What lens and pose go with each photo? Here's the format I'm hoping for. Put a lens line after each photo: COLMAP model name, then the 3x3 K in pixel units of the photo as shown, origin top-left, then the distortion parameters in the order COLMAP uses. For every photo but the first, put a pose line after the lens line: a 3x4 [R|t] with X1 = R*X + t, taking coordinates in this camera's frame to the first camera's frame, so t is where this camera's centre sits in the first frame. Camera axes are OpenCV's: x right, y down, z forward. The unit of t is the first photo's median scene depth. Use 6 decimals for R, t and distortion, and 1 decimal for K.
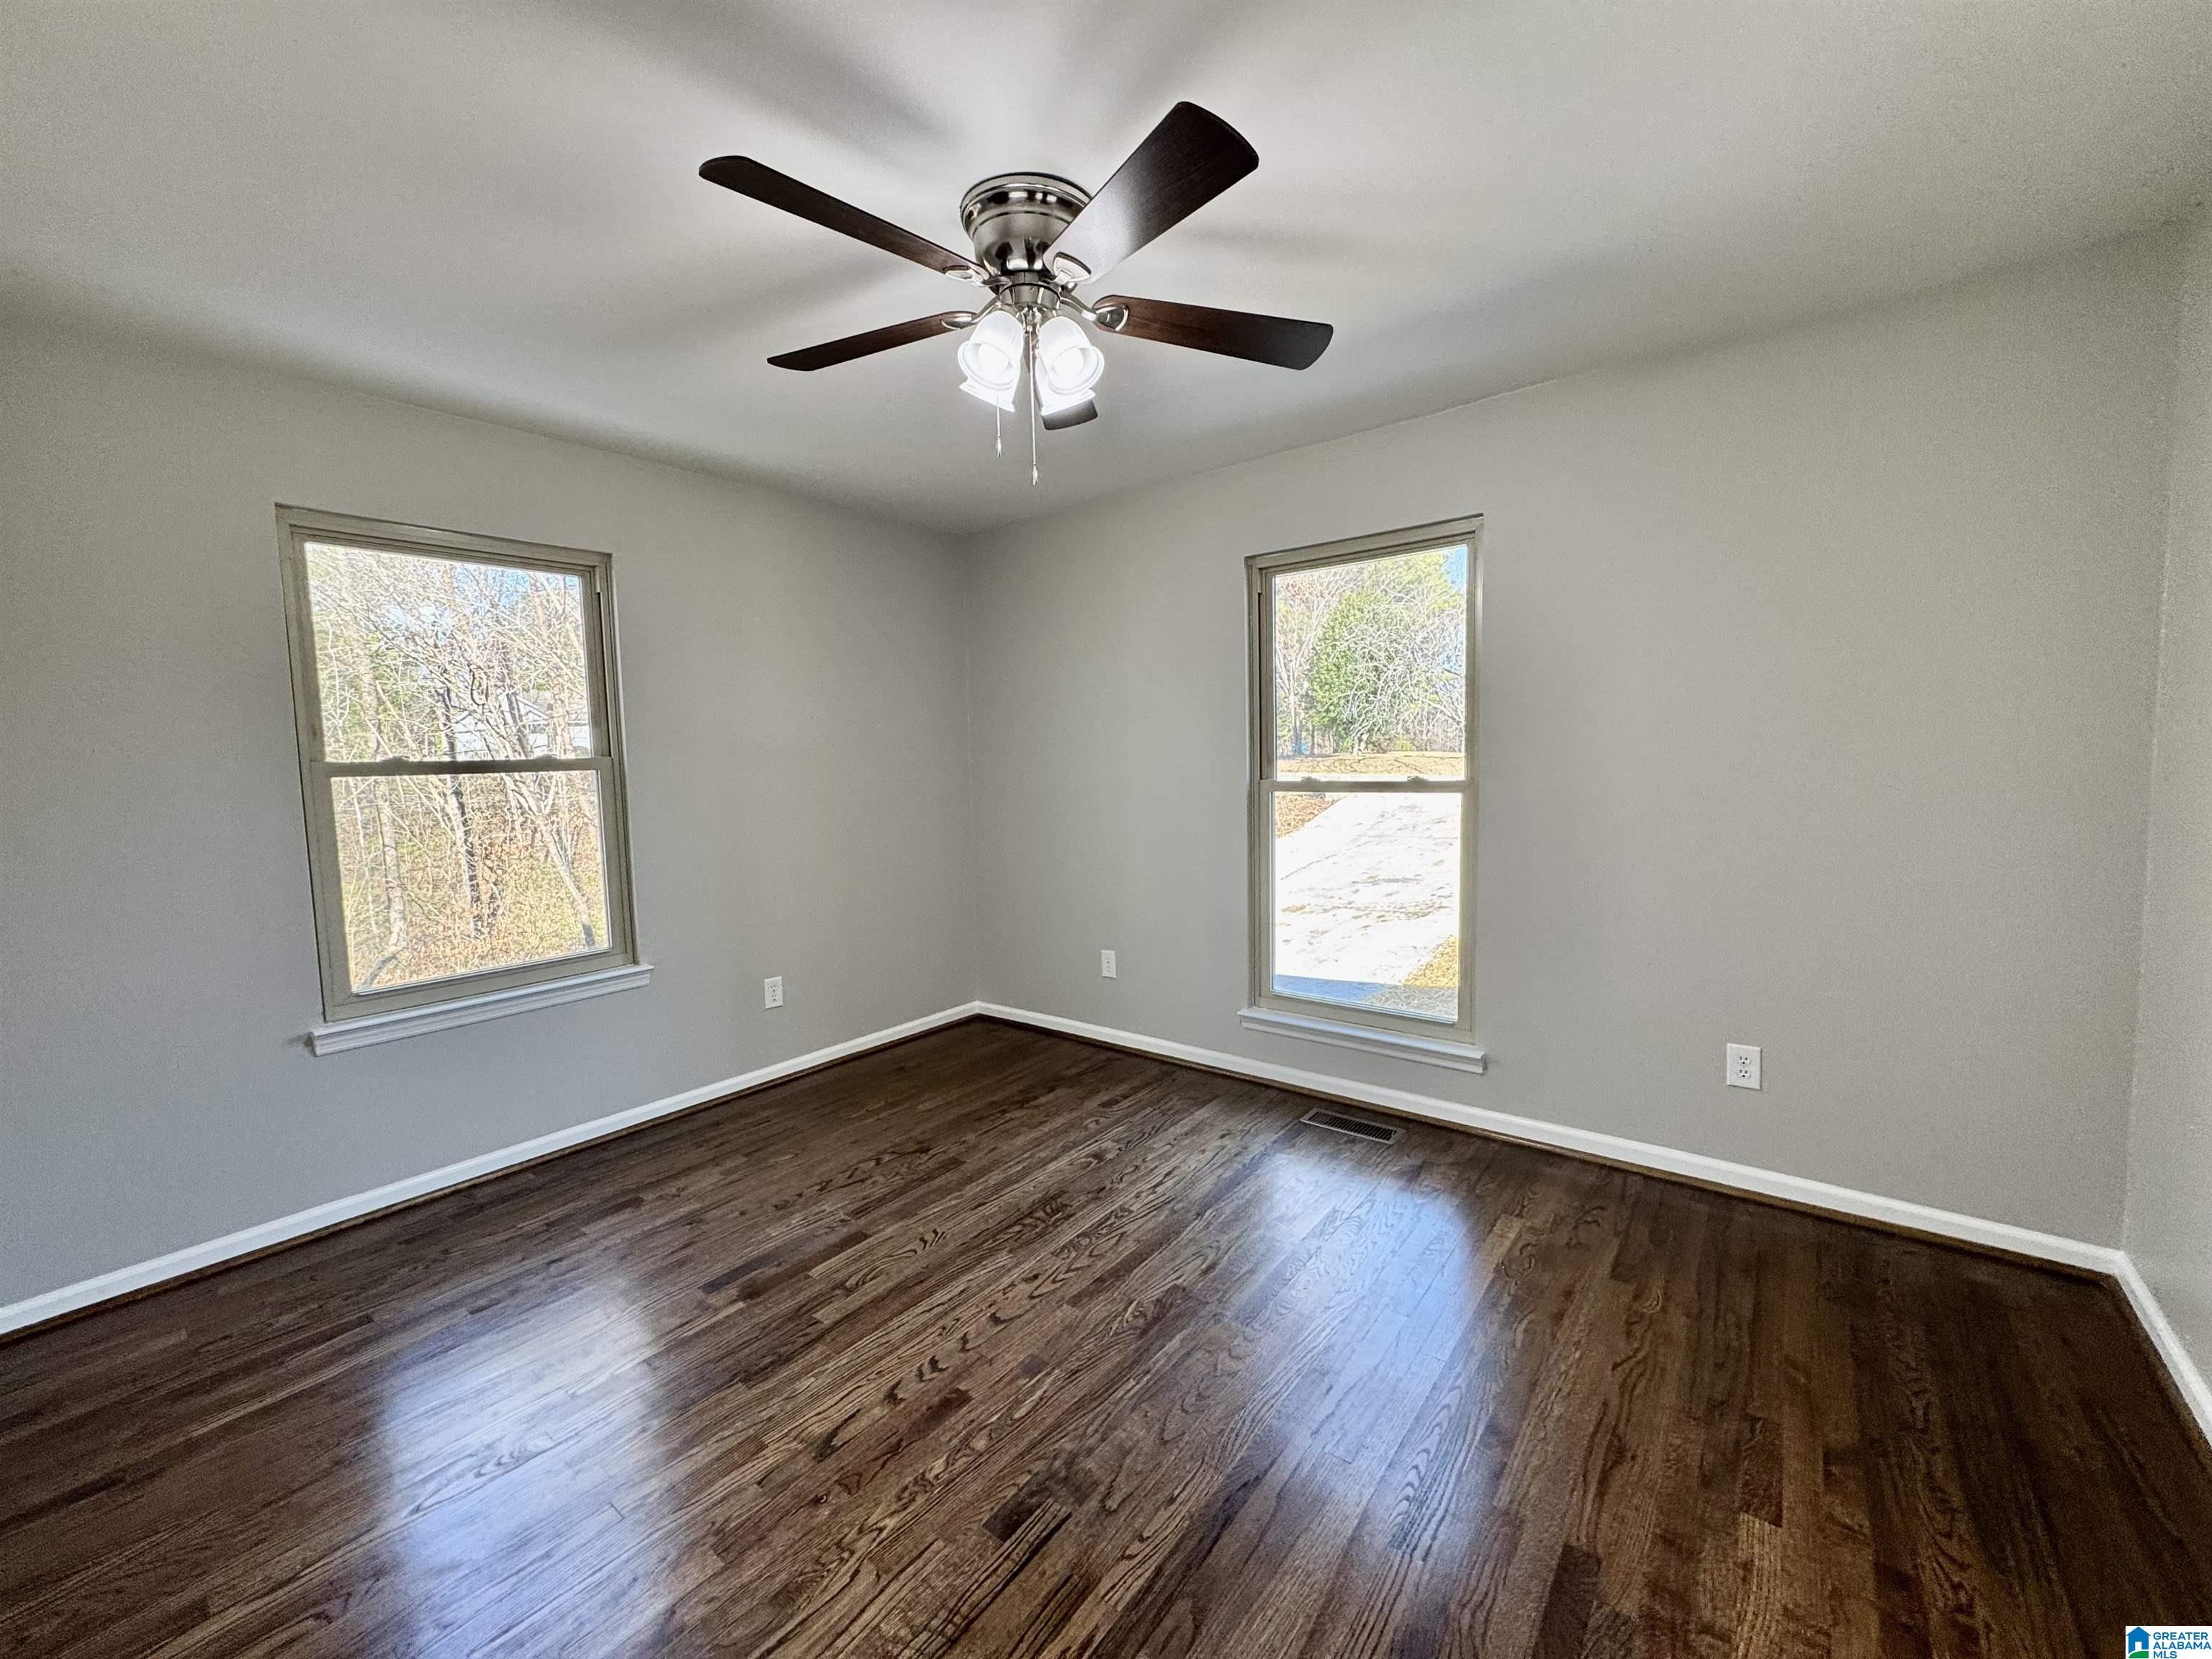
lens RADIAL K [[877.0, 0, 1104.8], [0, 877.0, 827.6], [0, 0, 1]] dist [-0.000669, 0.000789]
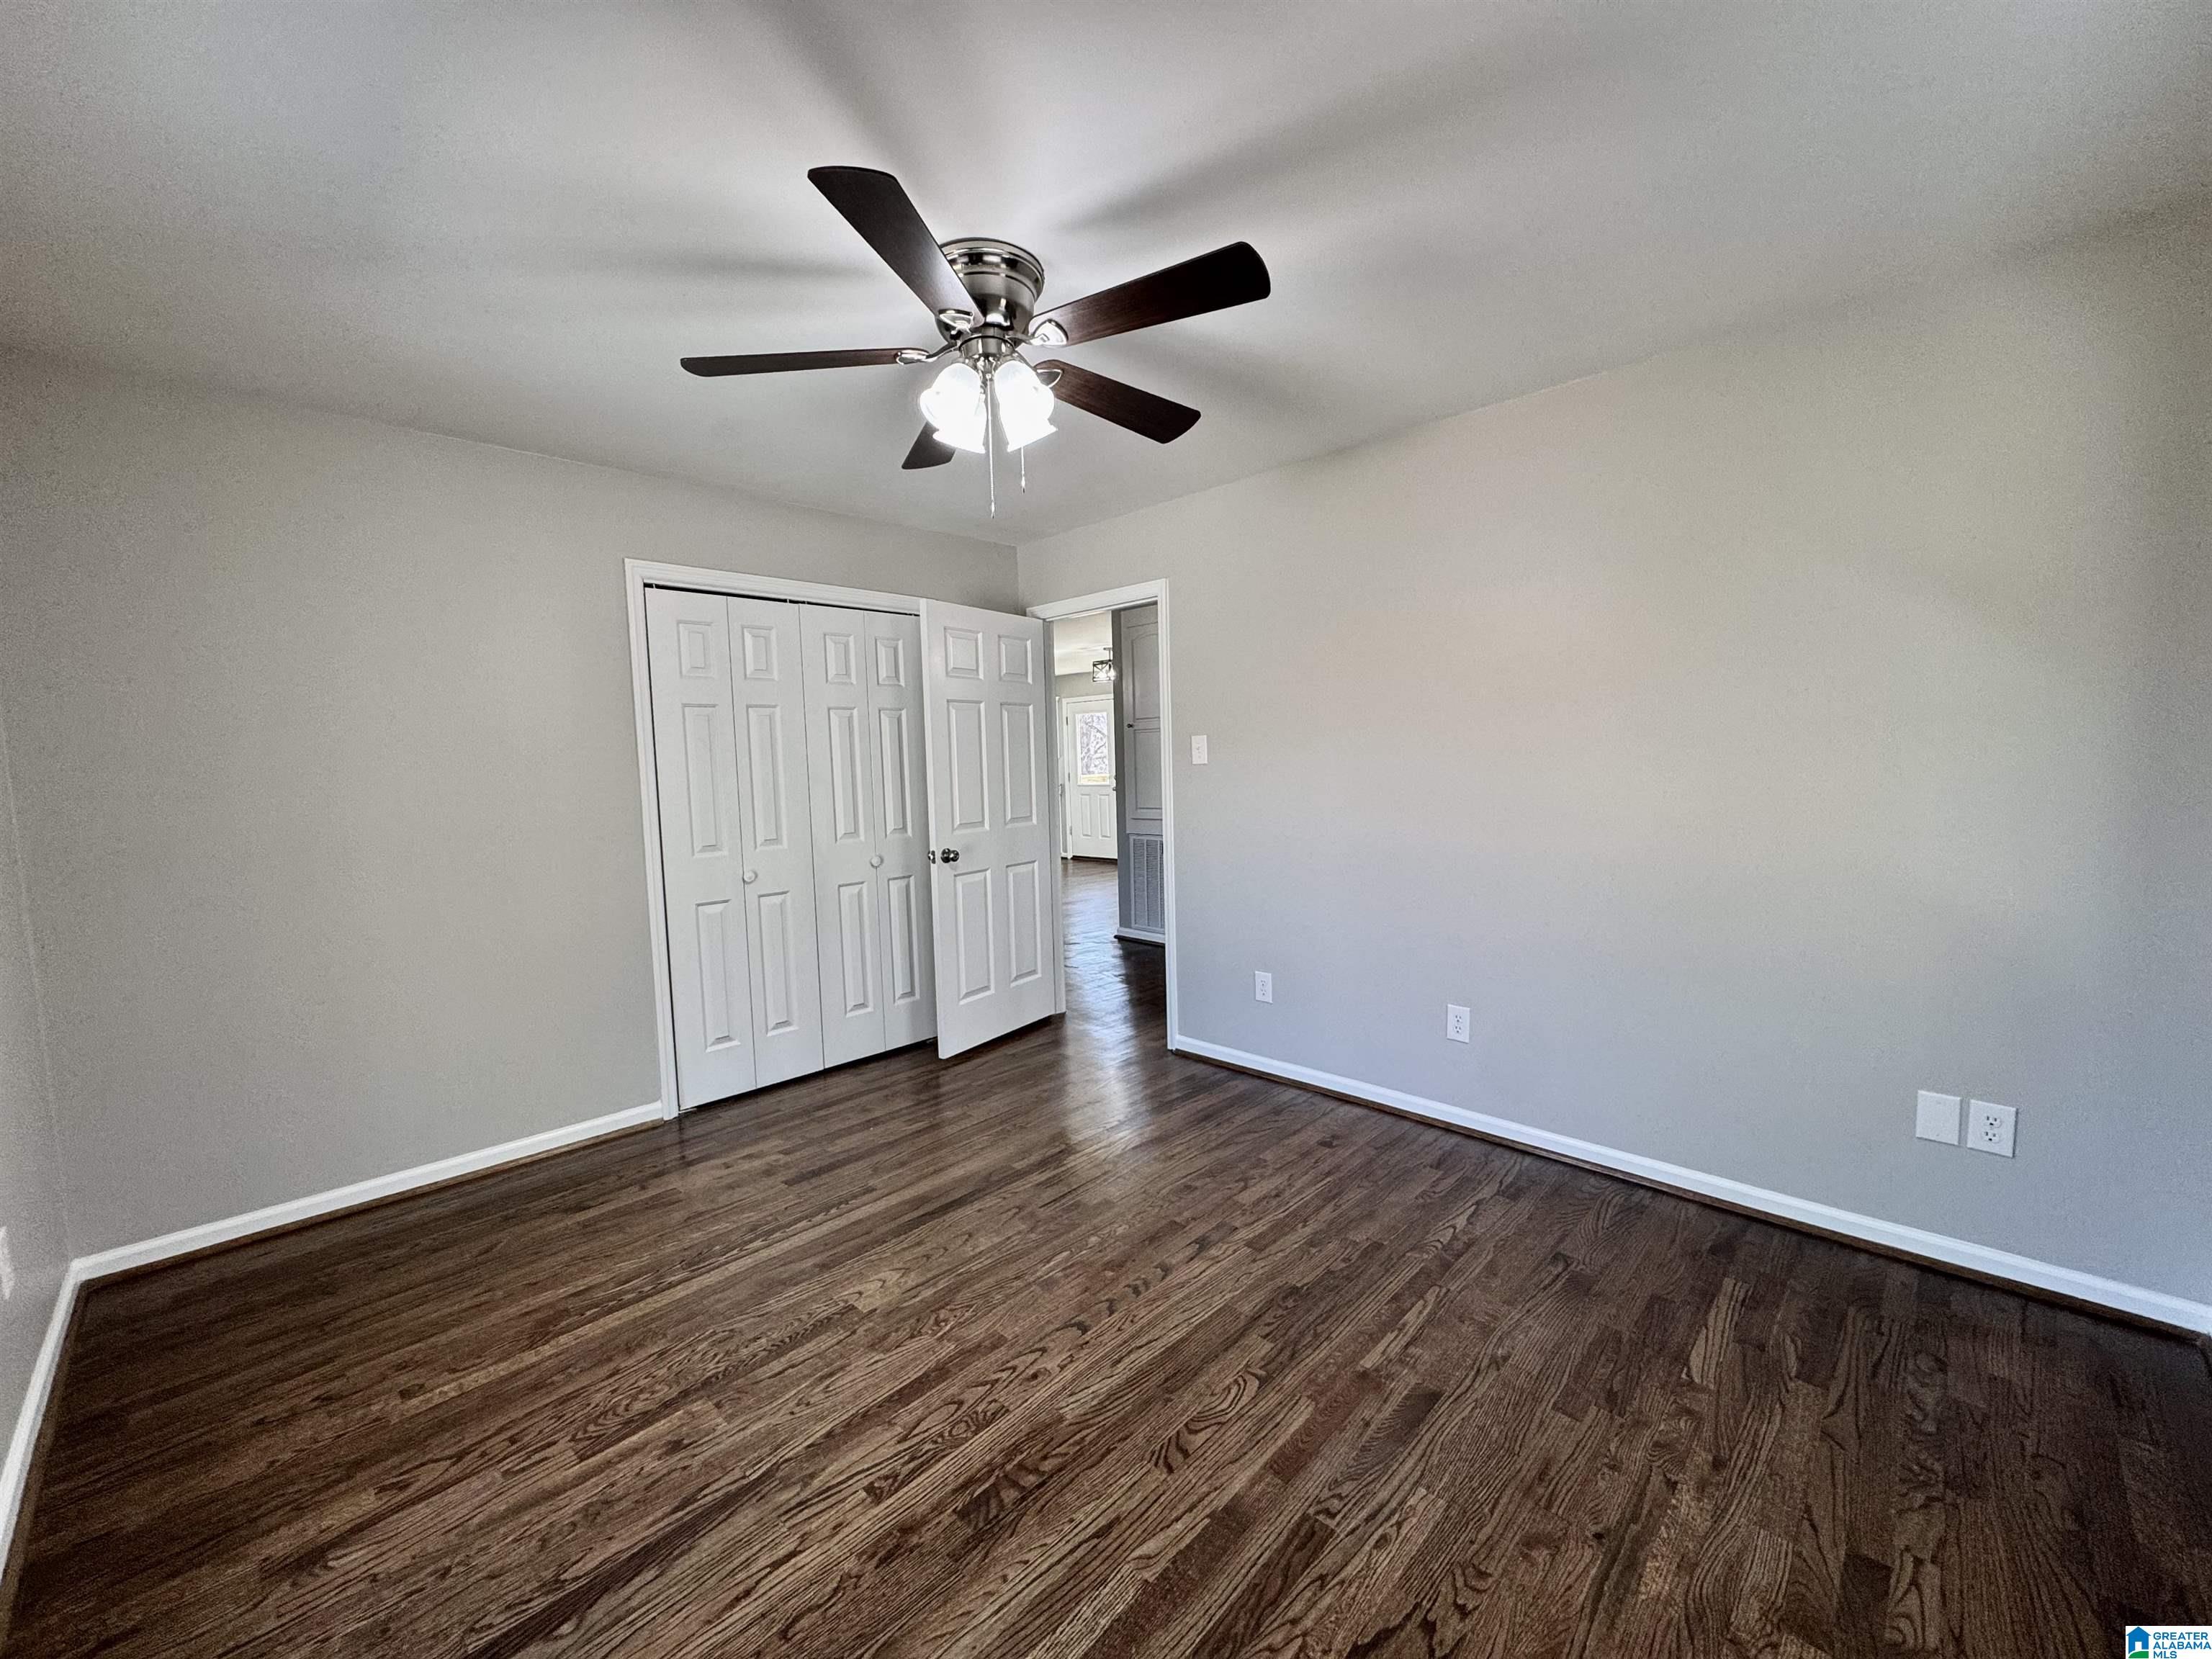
lens RADIAL K [[877.9, 0, 1107.1], [0, 877.9, 827.9], [0, 0, 1]] dist [-0.001213, 0.001124]
pose [[-0.992945, 0.043382, 0.110354, -0.275279], [0.061121, 0.984758, 0.162838, -0.151247], [-0.101608, 0.168434, -0.980462, 1.798425]]
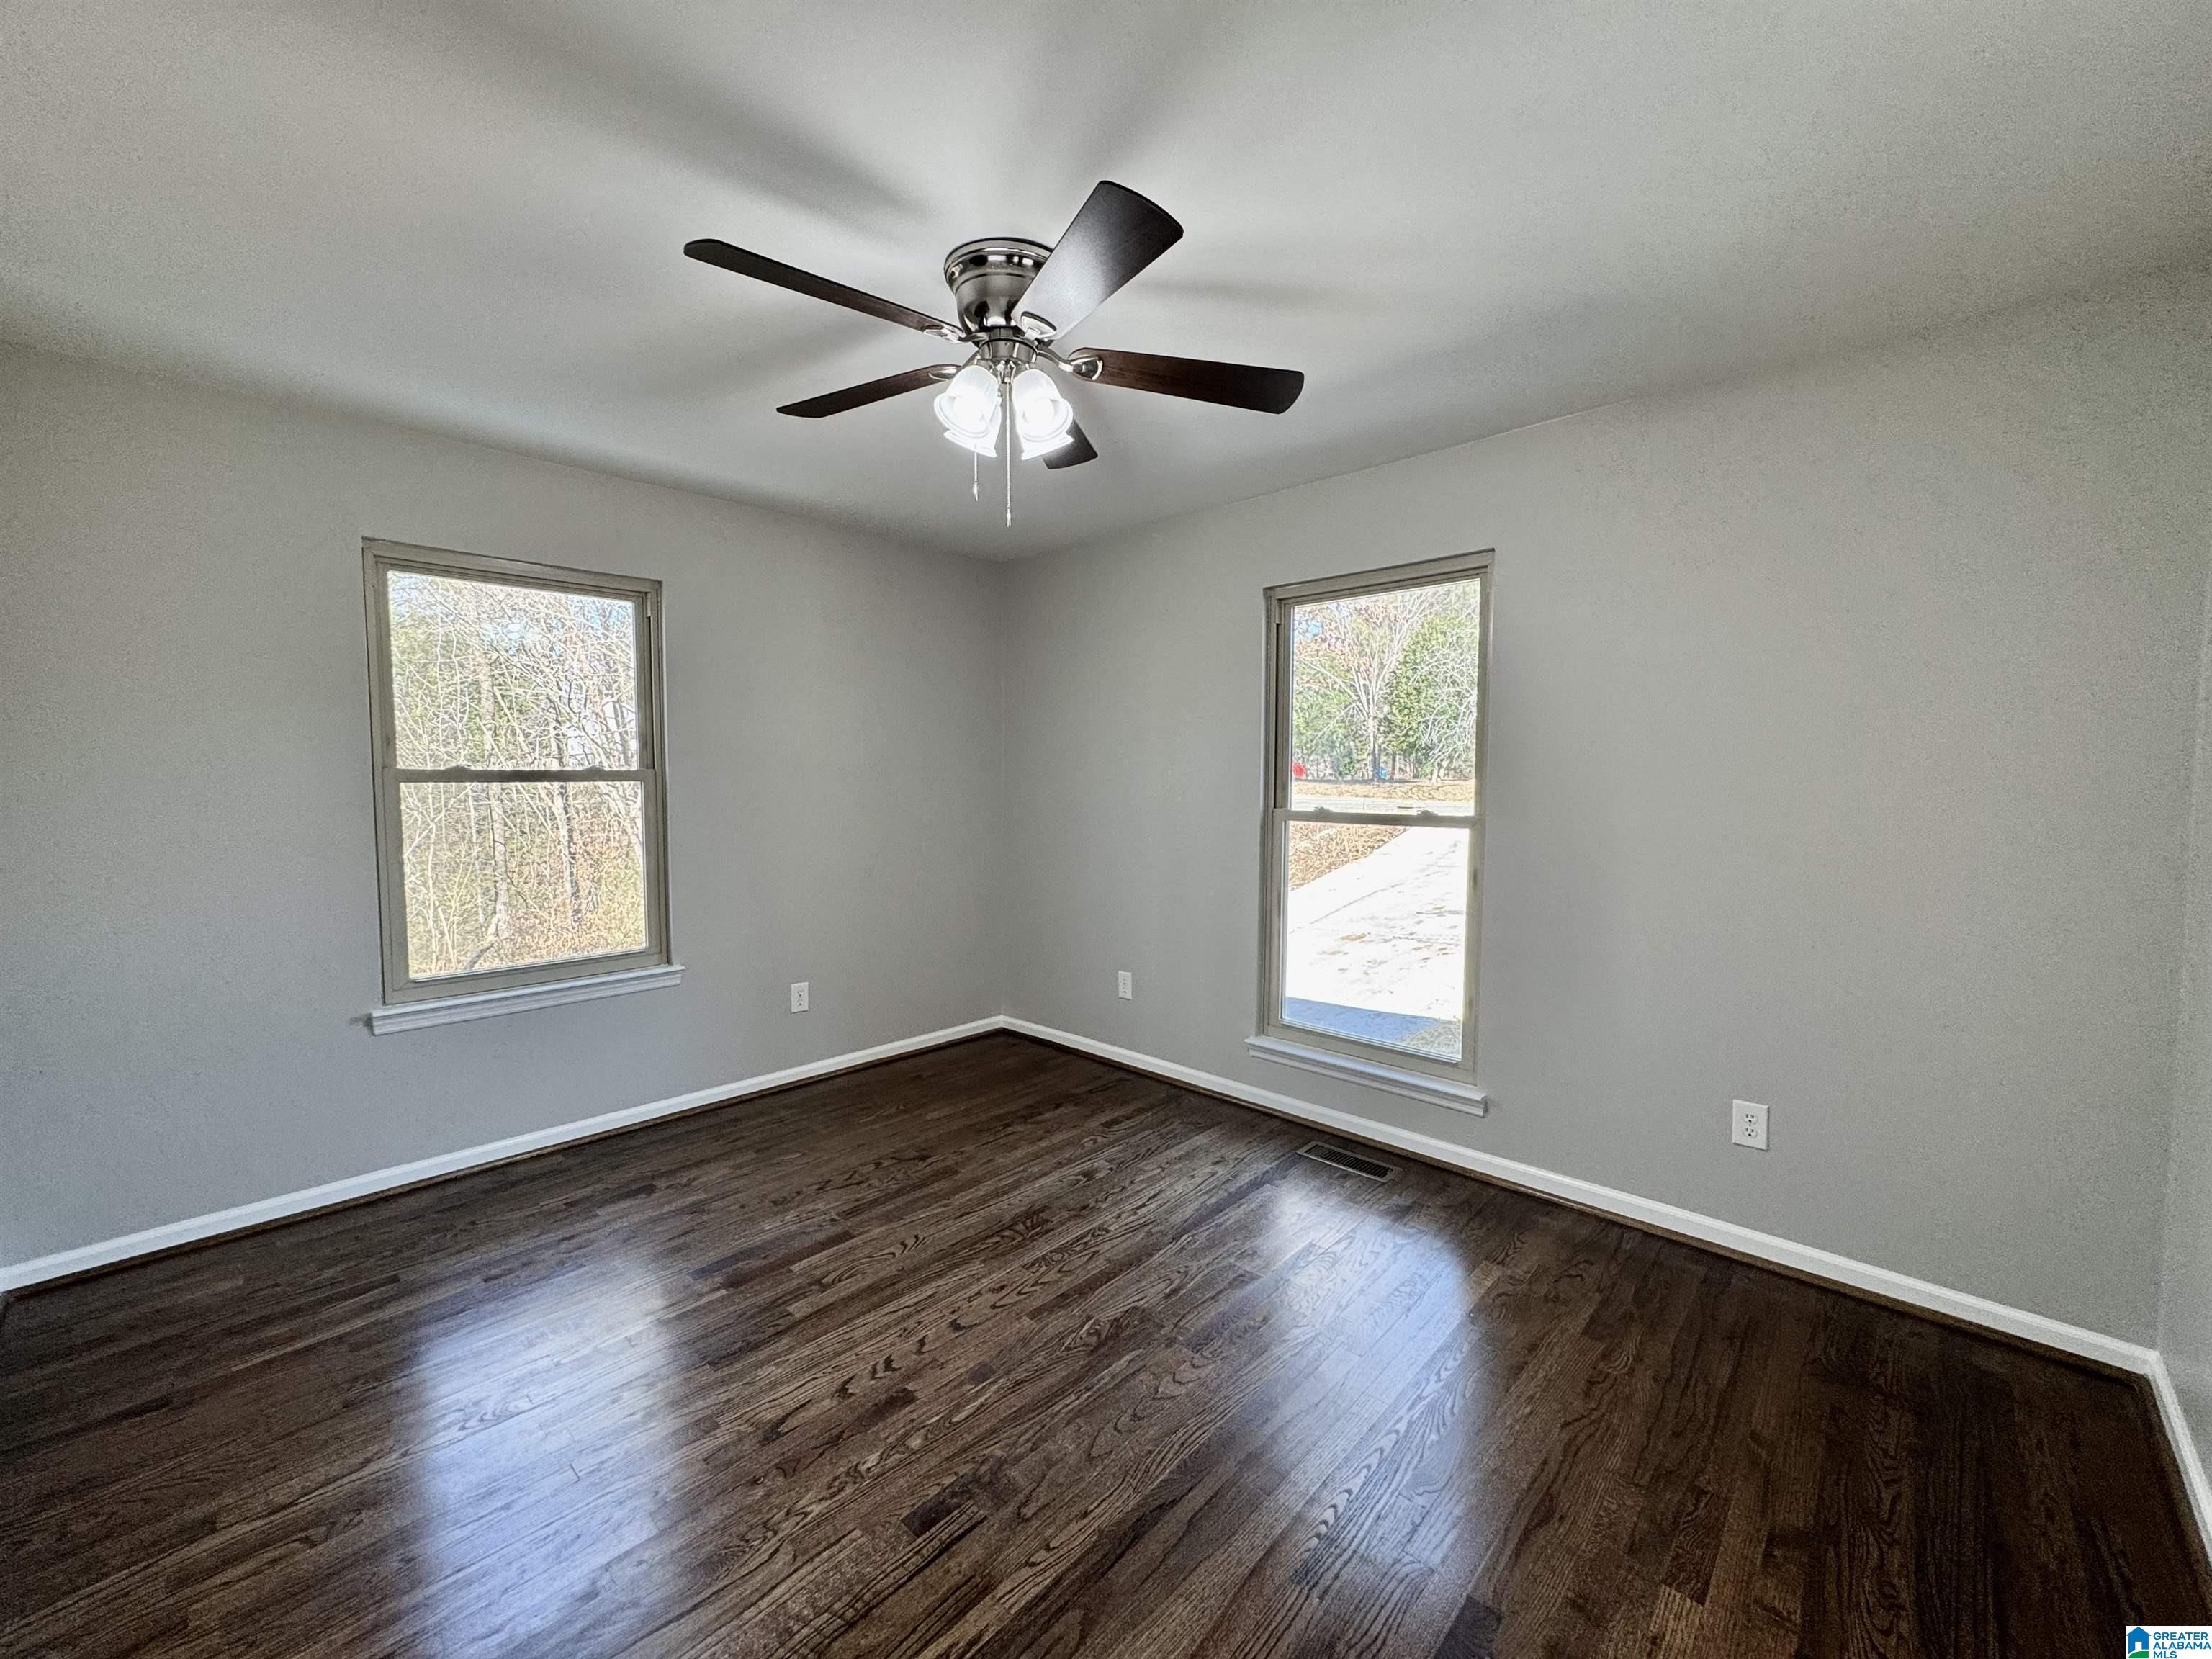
lens RADIAL K [[877.9, 0, 1107.1], [0, 877.9, 827.9], [0, 0, 1]] dist [-0.001213, 0.001124]
pose [[0.995689, 0.032301, -0.086951, 0.119354], [-0.033999, 0.999258, -0.018110, -0.012274], [0.086302, 0.020988, 0.996048, -0.026537]]
